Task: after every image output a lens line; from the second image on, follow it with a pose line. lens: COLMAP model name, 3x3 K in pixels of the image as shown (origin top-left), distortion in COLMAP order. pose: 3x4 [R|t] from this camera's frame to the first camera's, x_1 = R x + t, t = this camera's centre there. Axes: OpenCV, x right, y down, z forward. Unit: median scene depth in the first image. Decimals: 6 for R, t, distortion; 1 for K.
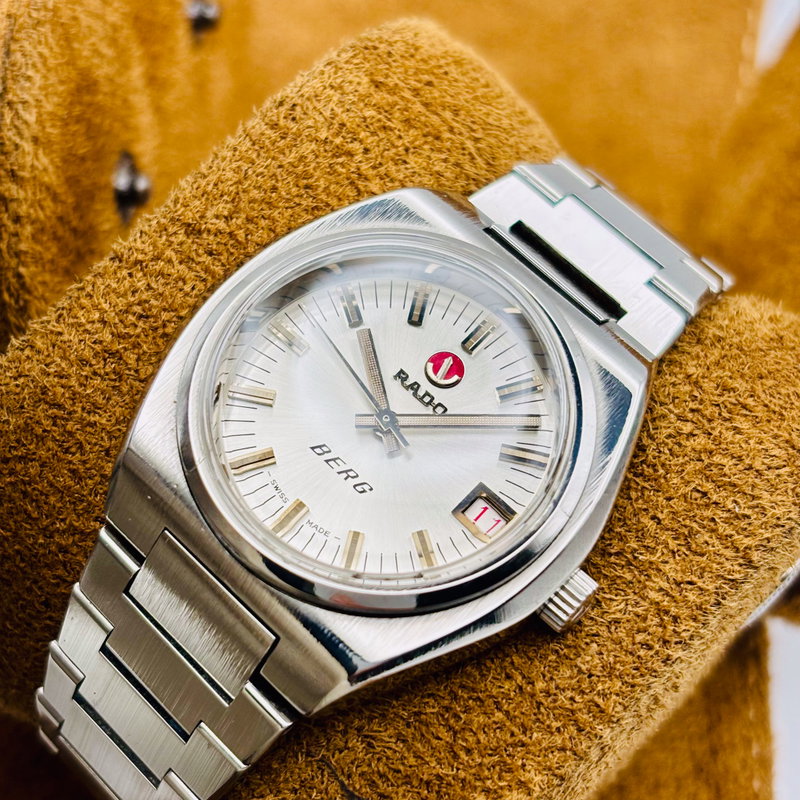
lens RADIAL K [[1582.3, 0, 383.4], [0, 1582.3, 401.4], [0, 0, 1]] dist [0.104073, -0.031225]
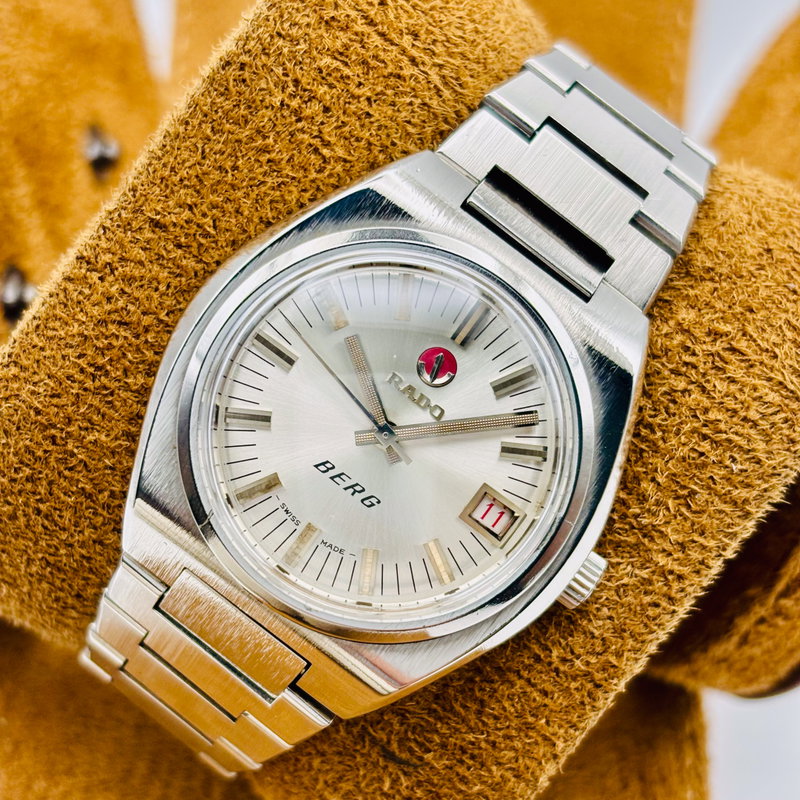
lens RADIAL K [[1582.3, 0, 383.4], [0, 1582.3, 401.4], [0, 0, 1]] dist [0.104073, -0.031225]
pose [[0.993064, -0.117518, -0.003582, 0.006170], [0.110790, 0.925144, 0.363090, -0.358209], [-0.039356, -0.360969, 0.931747, 0.067110]]
